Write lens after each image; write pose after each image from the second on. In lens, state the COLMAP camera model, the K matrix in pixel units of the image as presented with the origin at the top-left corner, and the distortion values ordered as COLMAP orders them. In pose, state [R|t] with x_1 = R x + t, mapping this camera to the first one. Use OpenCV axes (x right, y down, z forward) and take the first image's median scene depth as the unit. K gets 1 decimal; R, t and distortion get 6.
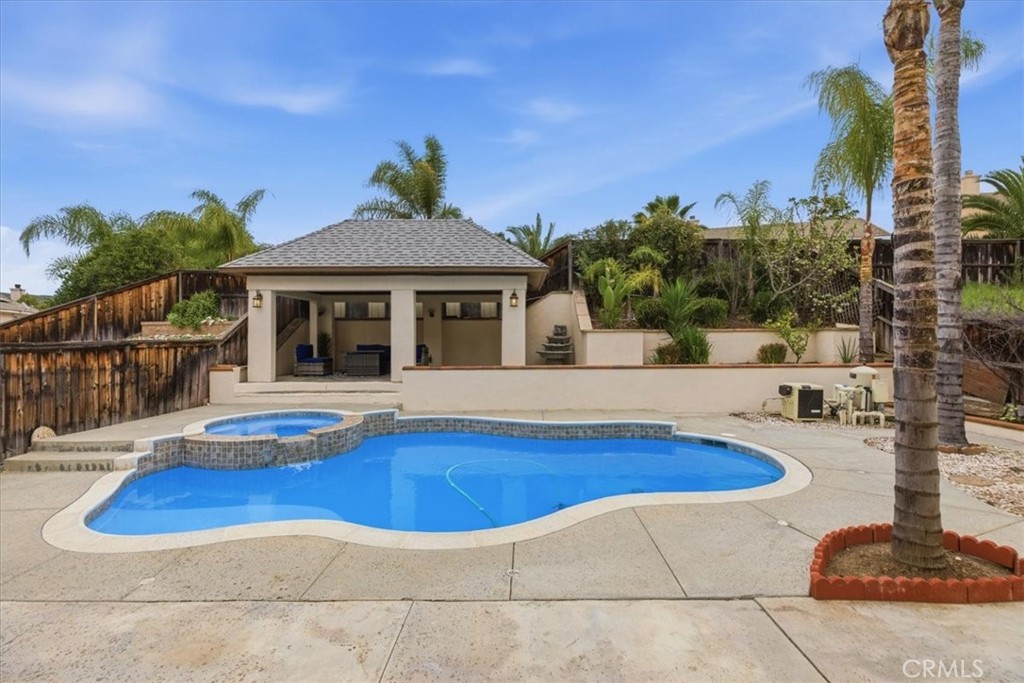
lens RADIAL K [[462.4, 0, 512.3], [0, 462.4, 336.7], [0, 0, 1]] dist [-0.000613, -0.000598]
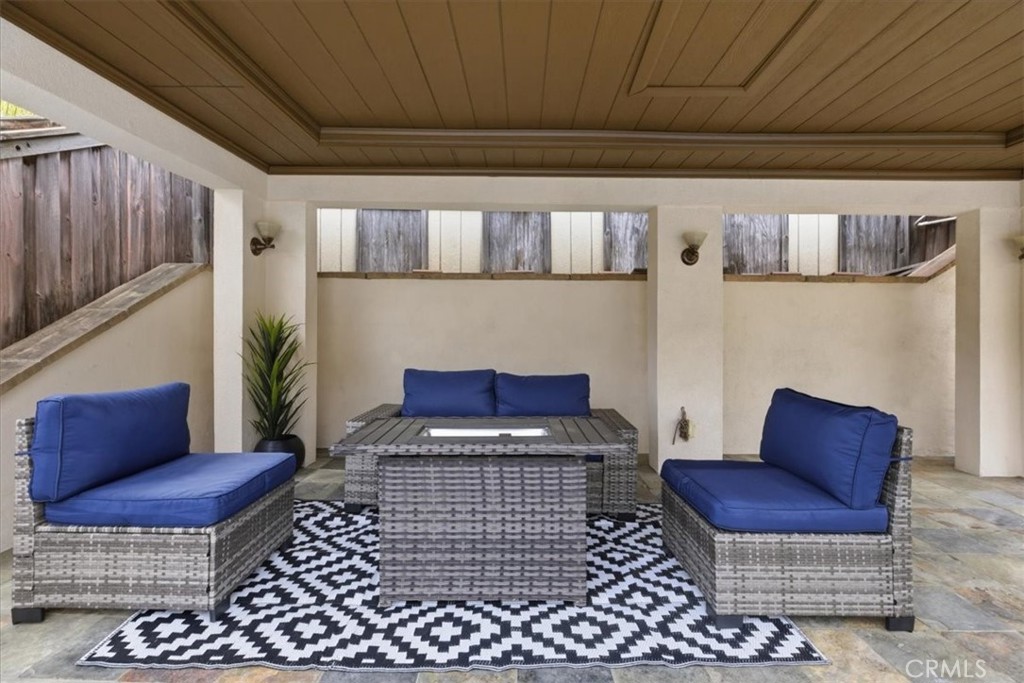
lens RADIAL K [[472.9, 0, 516.2], [0, 472.9, 342.4], [0, 0, 1]] dist [-0.002700, -0.000333]
pose [[0.999931, 0.011253, -0.003491, -0.418779], [-0.011113, 0.999222, 0.037836, -0.010960], [0.003914, -0.037795, 0.999278, 1.133536]]
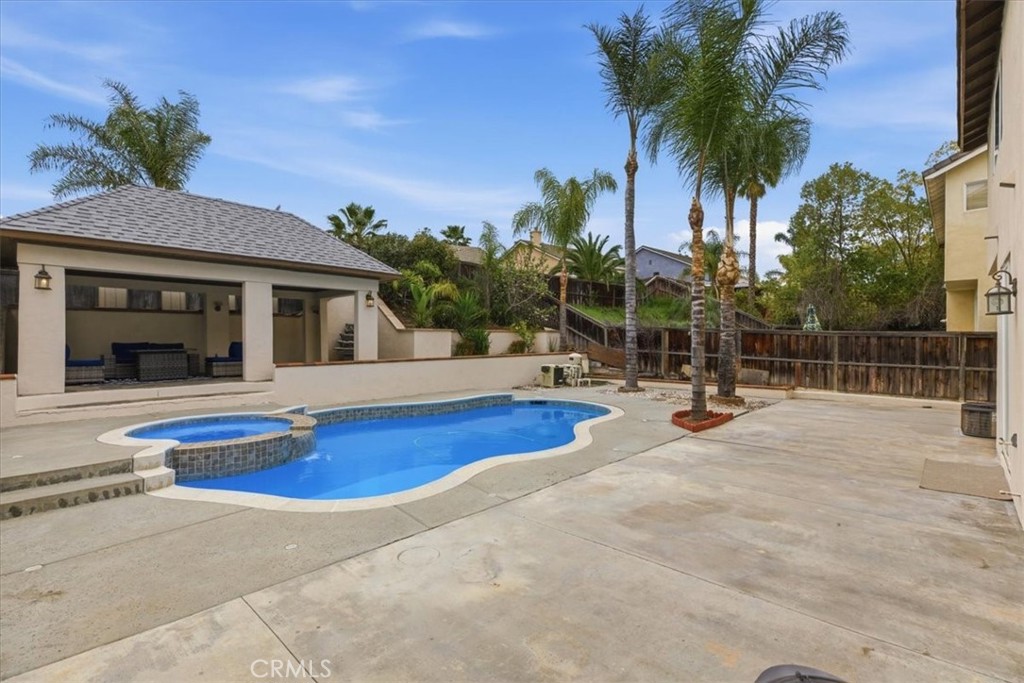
lens RADIAL K [[468.5, 0, 517.1], [0, 468.5, 340.6], [0, 0, 1]] dist [-0.001314, -0.000413]
pose [[0.683724, -0.001003, 0.729740, -0.671124], [-0.005150, 0.999968, 0.006200, 0.008585], [-0.729722, -0.007998, 0.683697, -0.030627]]
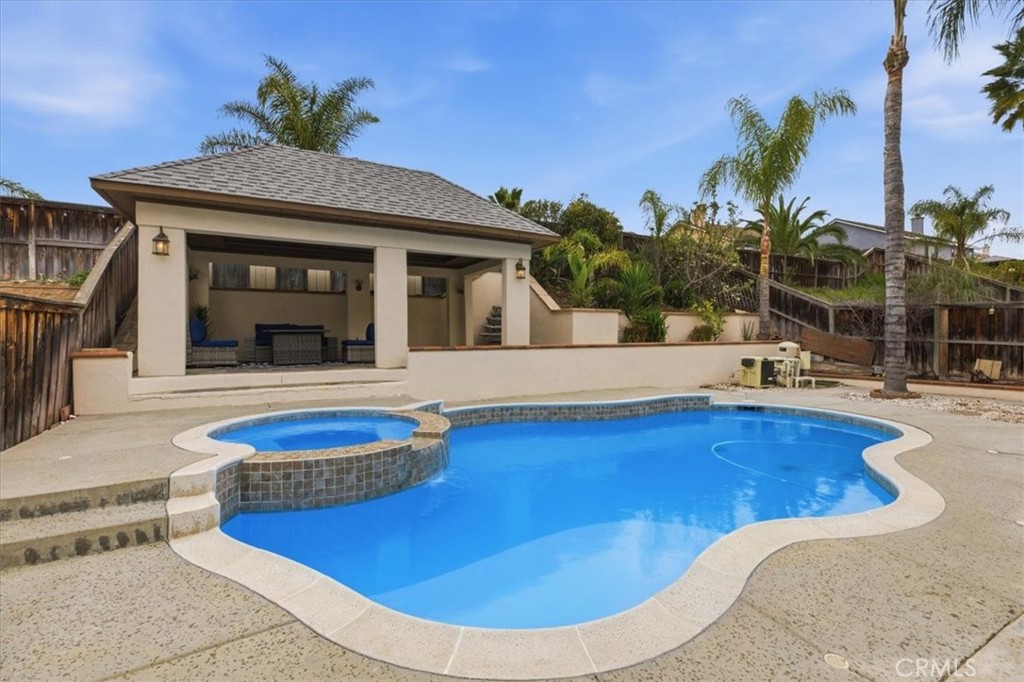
lens RADIAL K [[472.9, 0, 516.2], [0, 472.9, 341.9], [0, 0, 1]] dist [-0.002700, -0.000333]
pose [[0.871747, -0.005368, 0.489928, -0.519333], [-0.004065, 0.999826, 0.018187, 0.045786], [-0.489940, -0.017846, 0.871573, 0.253720]]
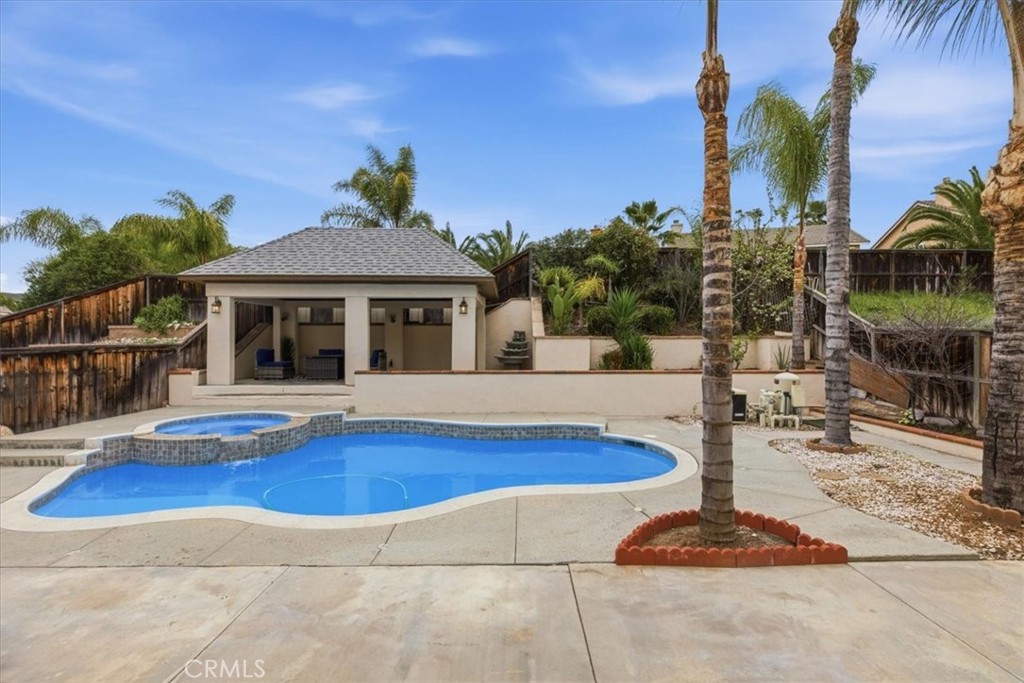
lens RADIAL K [[473.3, 0, 512.0], [0, 473.3, 341.5], [0, 0, 1]] dist [-0.000491, -0.000580]
pose [[0.999926, 0.005016, 0.011113, 0.118868], [-0.005073, 0.999974, 0.005140, -0.010271], [-0.011087, -0.005196, 0.999925, -0.084193]]
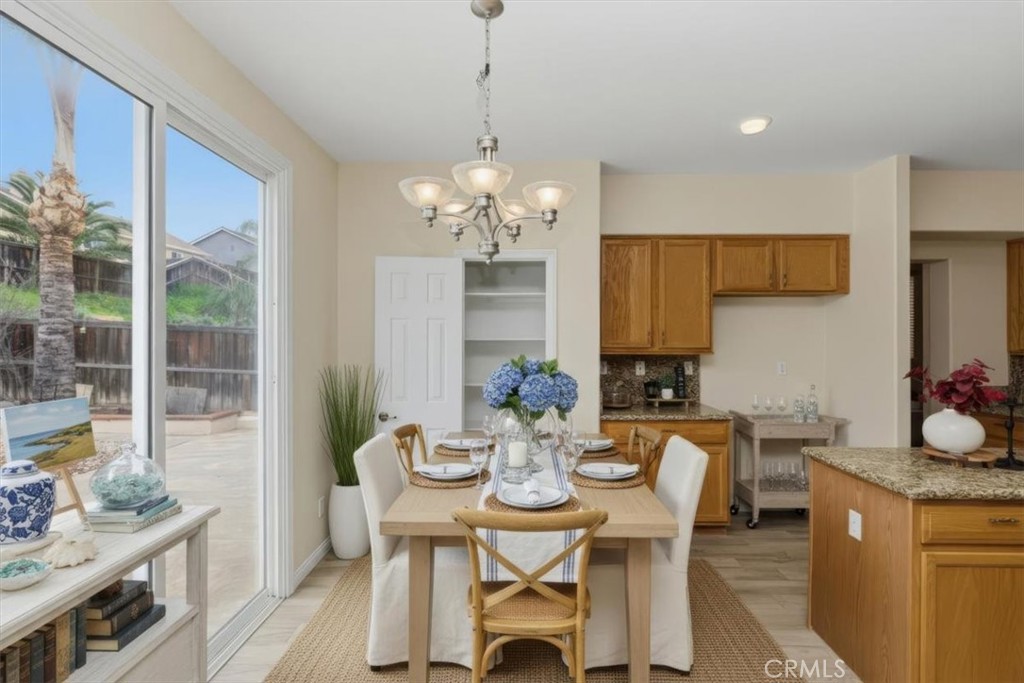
lens RADIAL K [[472.9, 0, 516.2], [0, 472.9, 342.4], [0, 0, 1]] dist [-0.002700, -0.000333]
pose [[0.012099, 0.001035, 0.999926, 0.000517], [-0.007762, 0.999969, -0.000941, 0.010273], [-0.999897, -0.007750, 0.012106, -0.249353]]
